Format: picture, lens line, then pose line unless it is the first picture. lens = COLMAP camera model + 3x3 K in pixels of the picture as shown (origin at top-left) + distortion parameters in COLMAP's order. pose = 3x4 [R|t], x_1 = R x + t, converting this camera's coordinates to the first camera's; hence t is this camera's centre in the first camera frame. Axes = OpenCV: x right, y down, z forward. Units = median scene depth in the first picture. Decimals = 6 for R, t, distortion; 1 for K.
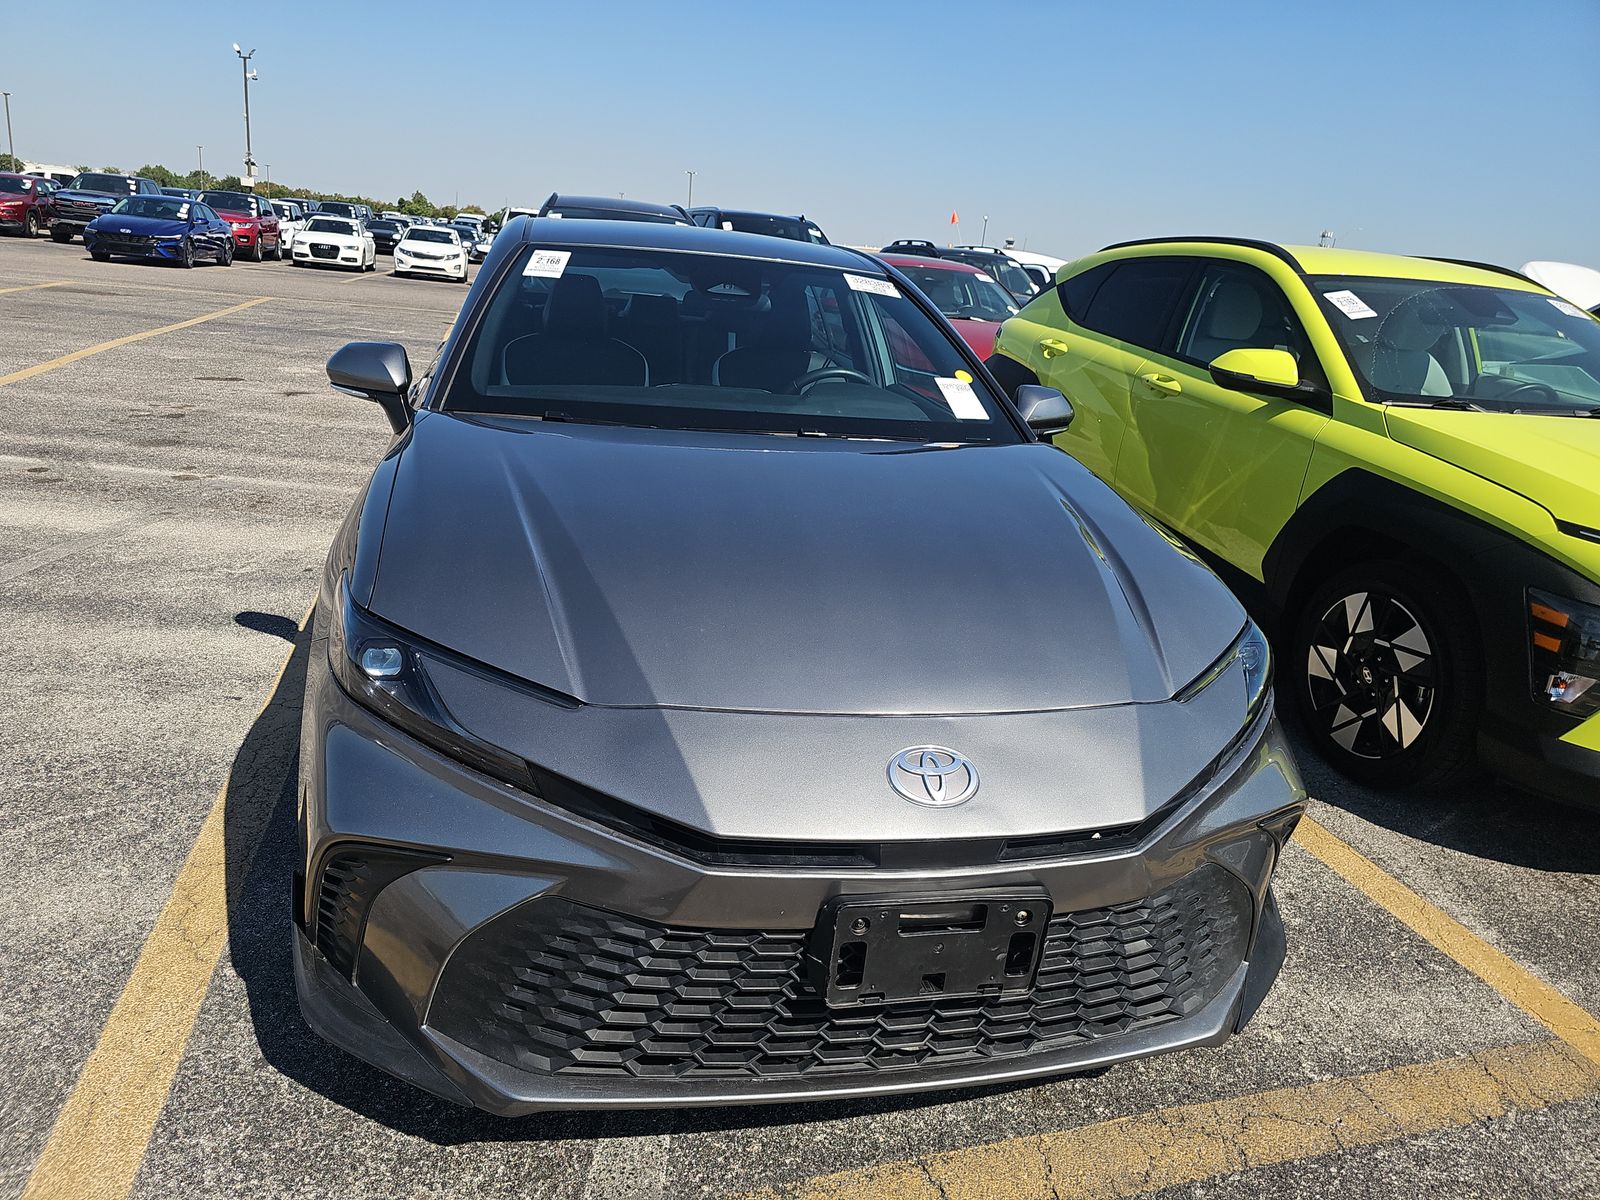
lens RADIAL K [[992.1, 0, 765.5], [0, 992.1, 602.8], [0, 0, 1]] dist [0.023454, -0.024878]
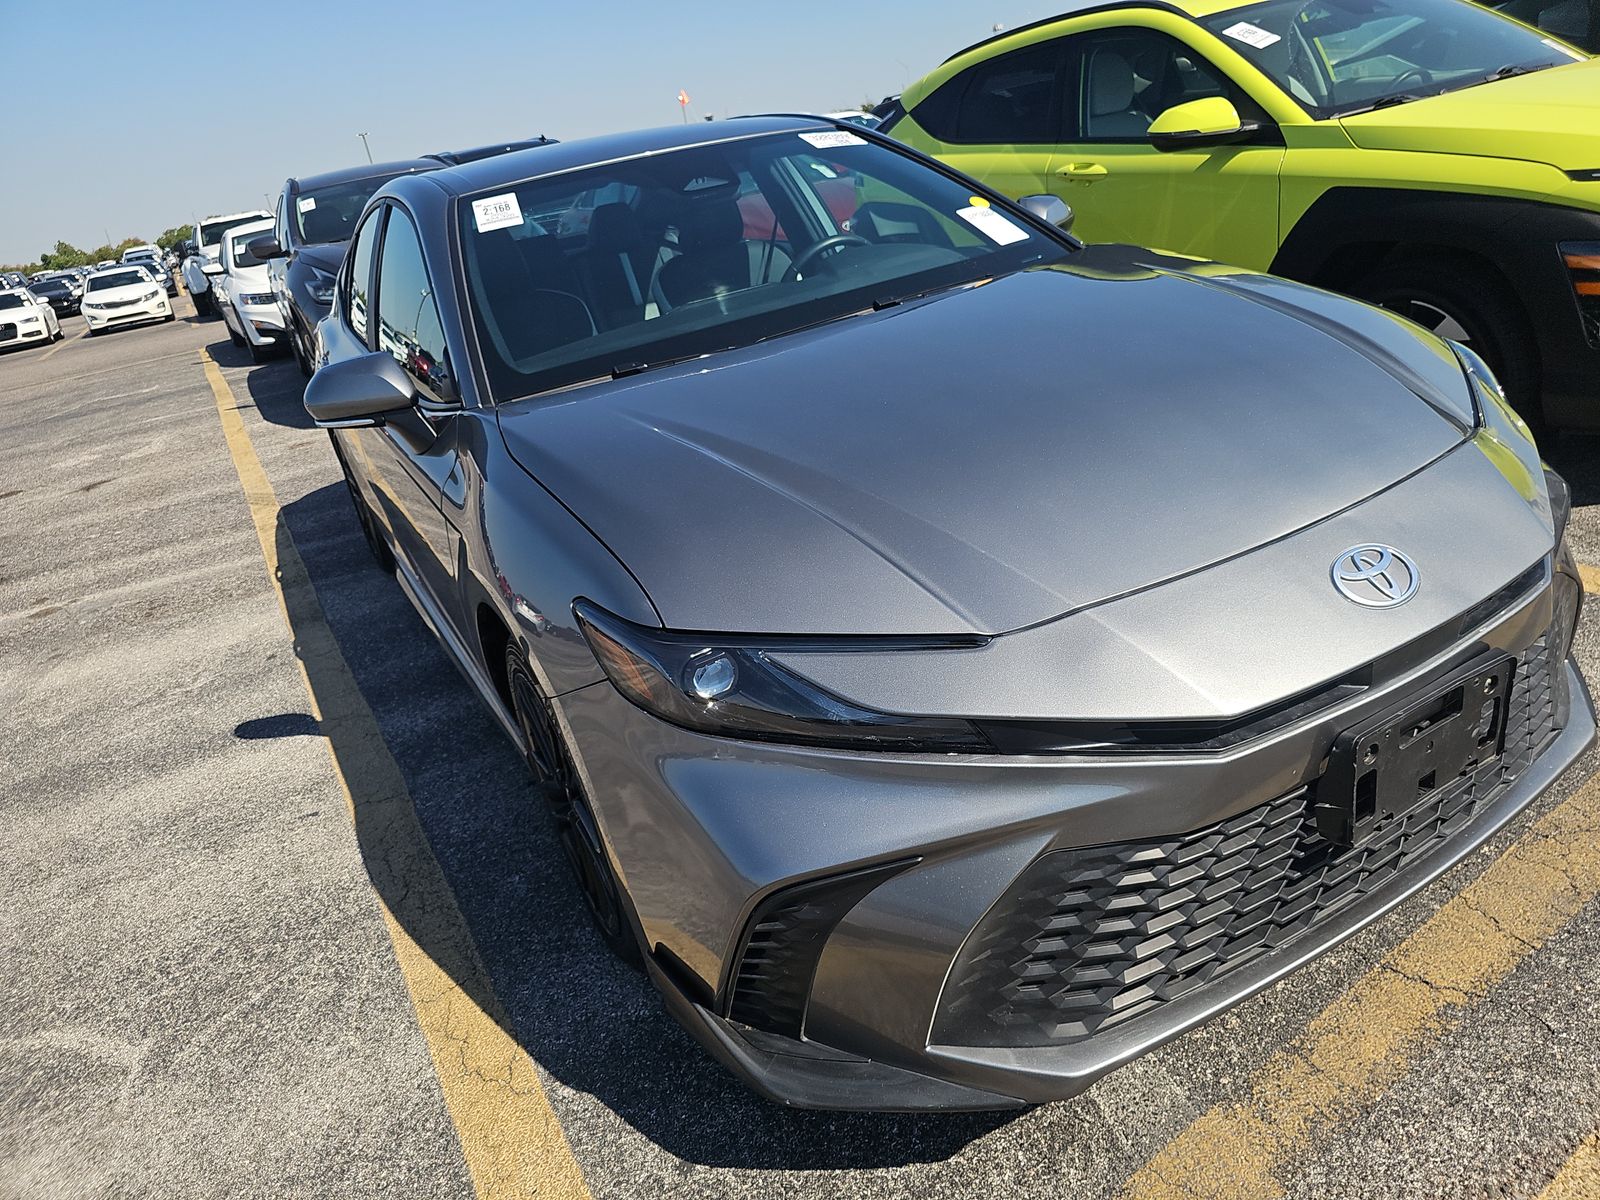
lens RADIAL K [[992.1, 0, 765.5], [0, 992.1, 602.8], [0, 0, 1]] dist [0.023454, -0.024878]
pose [[0.927620, -0.341973, 0.150254, -0.227666], [0.328491, 0.938351, 0.107662, -0.038466], [-0.177808, -0.050512, 0.982768, 0.091835]]
